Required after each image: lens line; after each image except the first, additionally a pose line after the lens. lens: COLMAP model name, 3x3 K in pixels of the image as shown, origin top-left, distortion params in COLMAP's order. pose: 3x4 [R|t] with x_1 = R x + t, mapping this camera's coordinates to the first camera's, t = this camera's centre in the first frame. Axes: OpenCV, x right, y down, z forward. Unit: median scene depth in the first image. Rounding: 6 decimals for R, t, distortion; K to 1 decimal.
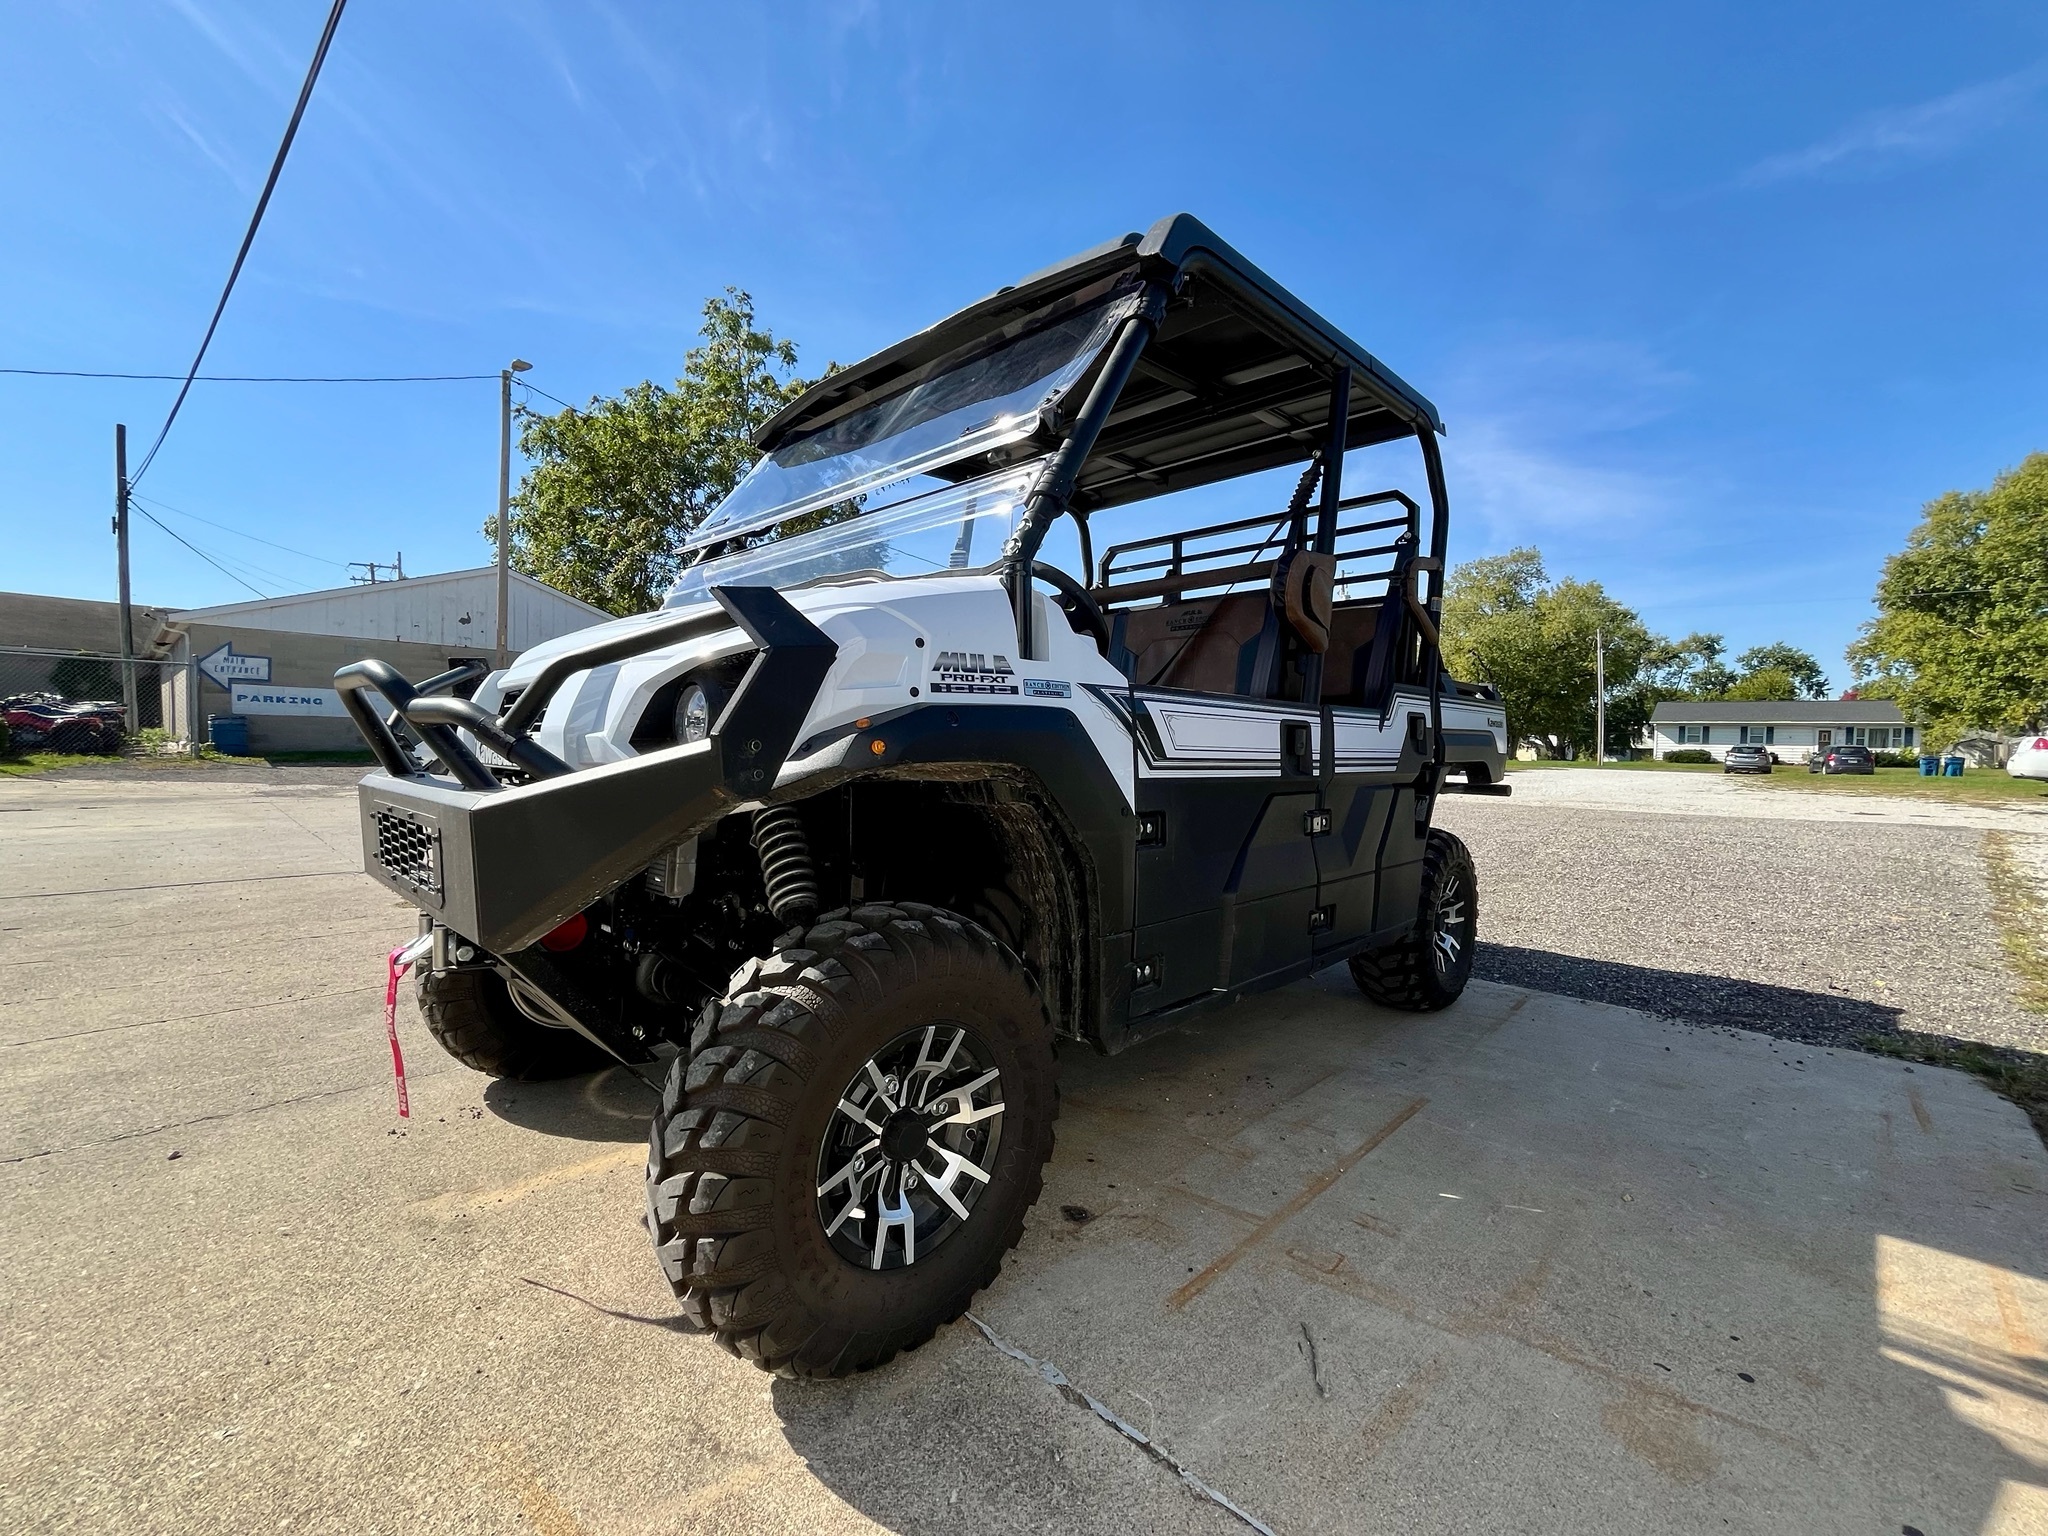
lens RADIAL K [[874.0, 0, 1020.8], [0, 874.0, 767.1], [0, 0, 1]] dist [-0.055566, -0.000043]
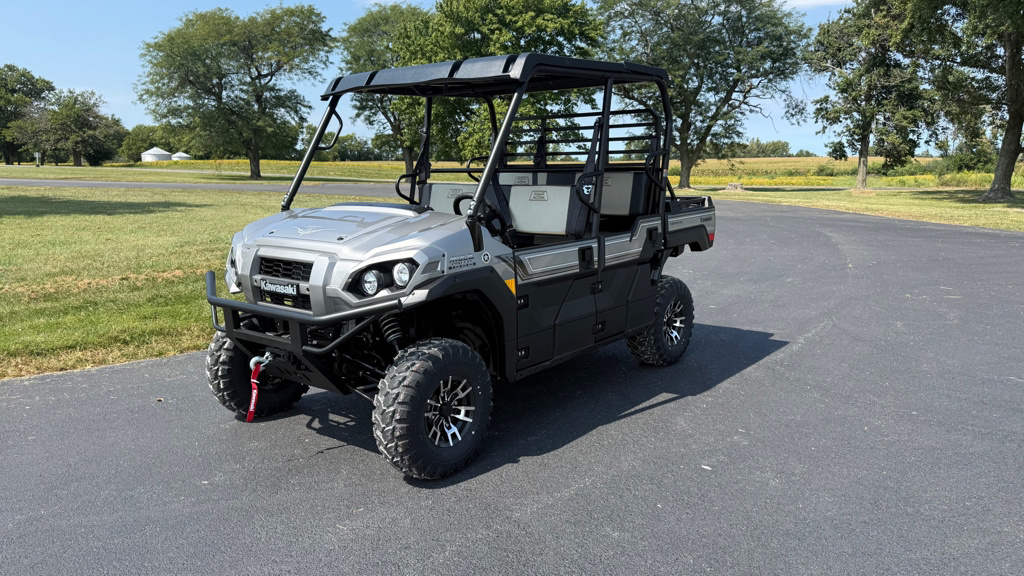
lens RADIAL K [[770.1, 0, 529.1], [0, 770.1, 311.2], [0, 0, 1]] dist [0.004143, 0.000788]
pose [[0.993039, -0.048293, 0.107431, -0.075450], [0.027299, 0.981612, 0.188924, -0.293803], [-0.114579, -0.184676, 0.976097, -1.114648]]
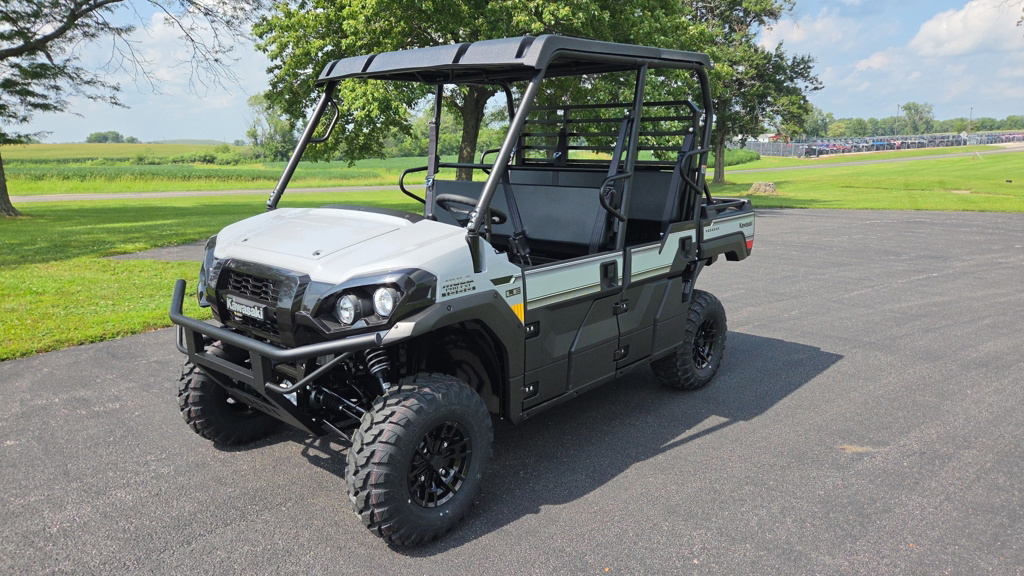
lens RADIAL K [[718.3, 0, 512.5], [0, 718.3, 290.1], [0, 0, 1]] dist [-0.002039, -0.004395]
pose [[0.998310, -0.021446, 0.054018, -0.003542], [0.010414, 0.980395, 0.196767, -0.335827], [-0.057179, -0.195872, 0.978961, -0.684762]]
